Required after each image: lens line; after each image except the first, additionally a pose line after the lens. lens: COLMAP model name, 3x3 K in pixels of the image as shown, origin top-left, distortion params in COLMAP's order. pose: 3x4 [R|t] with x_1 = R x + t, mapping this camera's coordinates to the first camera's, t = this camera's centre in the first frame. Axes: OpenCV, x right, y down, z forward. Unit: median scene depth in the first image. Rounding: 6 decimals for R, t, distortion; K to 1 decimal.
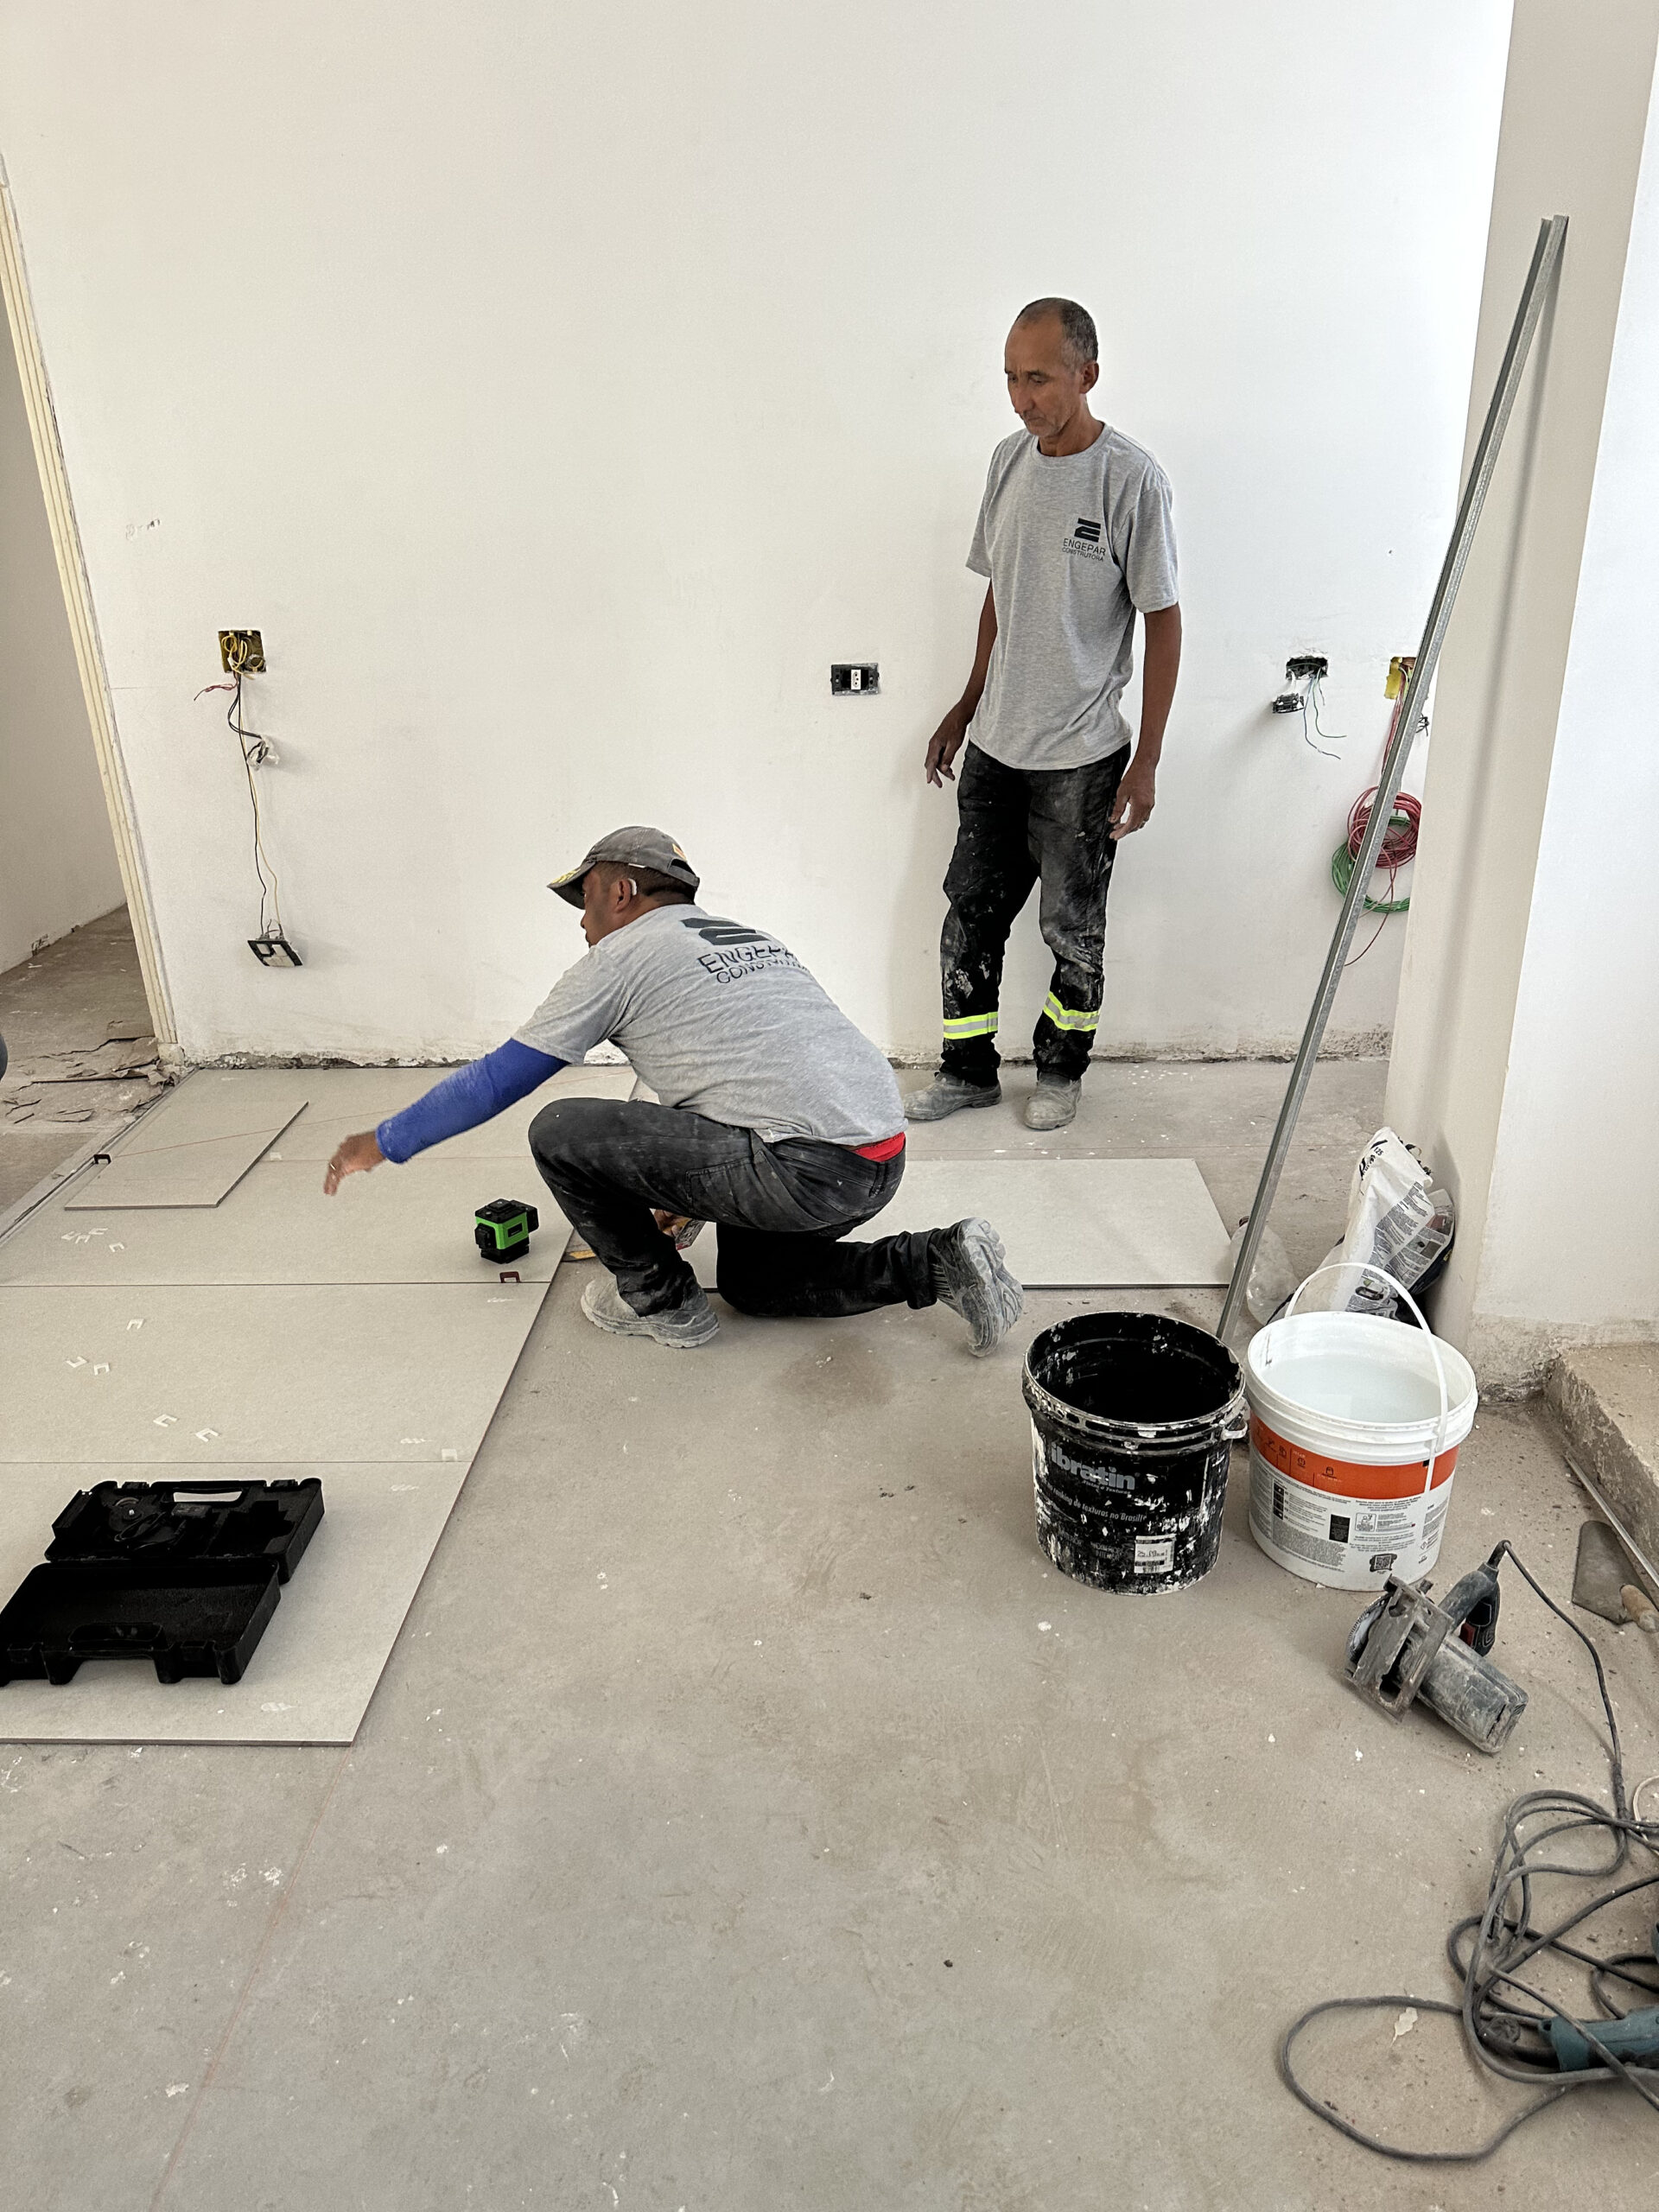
lens RADIAL K [[1571.3, 0, 829.5], [0, 1571.3, 1106.0], [0, 0, 1]] dist [0.080100, -0.072028]
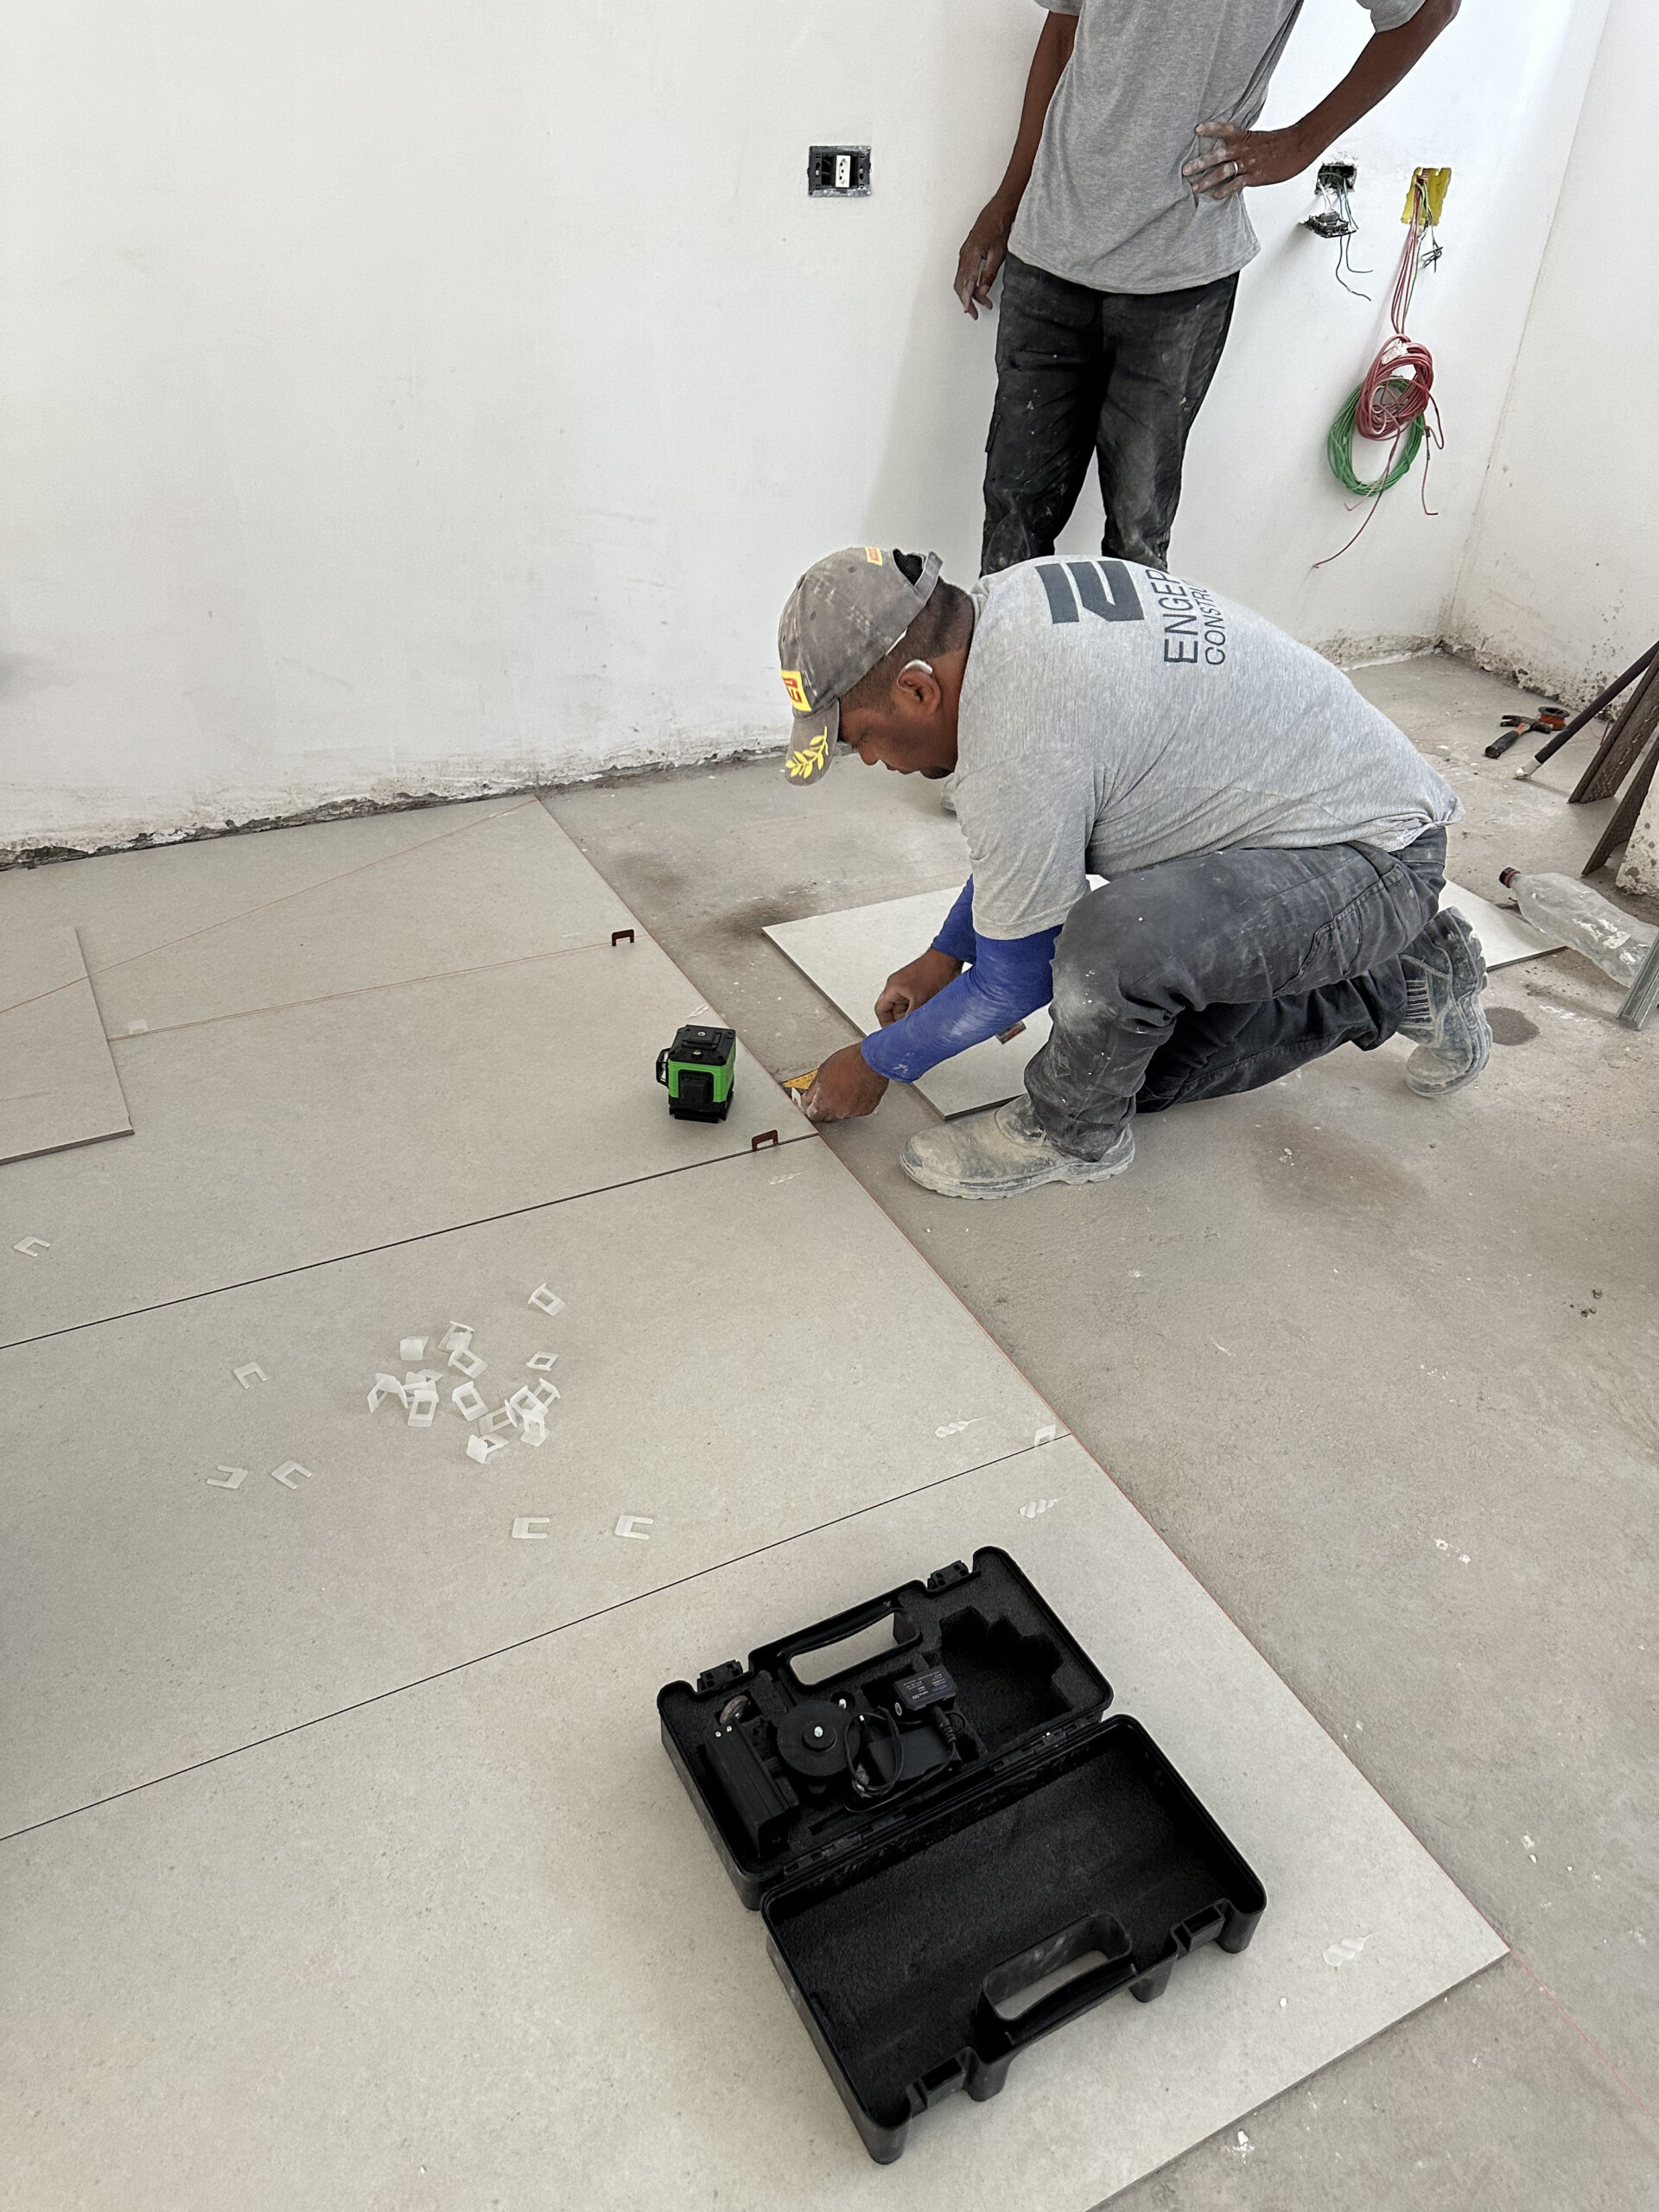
lens RADIAL K [[1657.7, 0, 829.1], [0, 1657.7, 1108.3], [0, 0, 1]] dist [-0.032306, 0.002282]
pose [[0.874082, -0.217031, 0.434600, -0.380936], [0.127186, 0.965685, 0.226443, -0.042068], [-0.468832, -0.142655, 0.871692, 0.332481]]
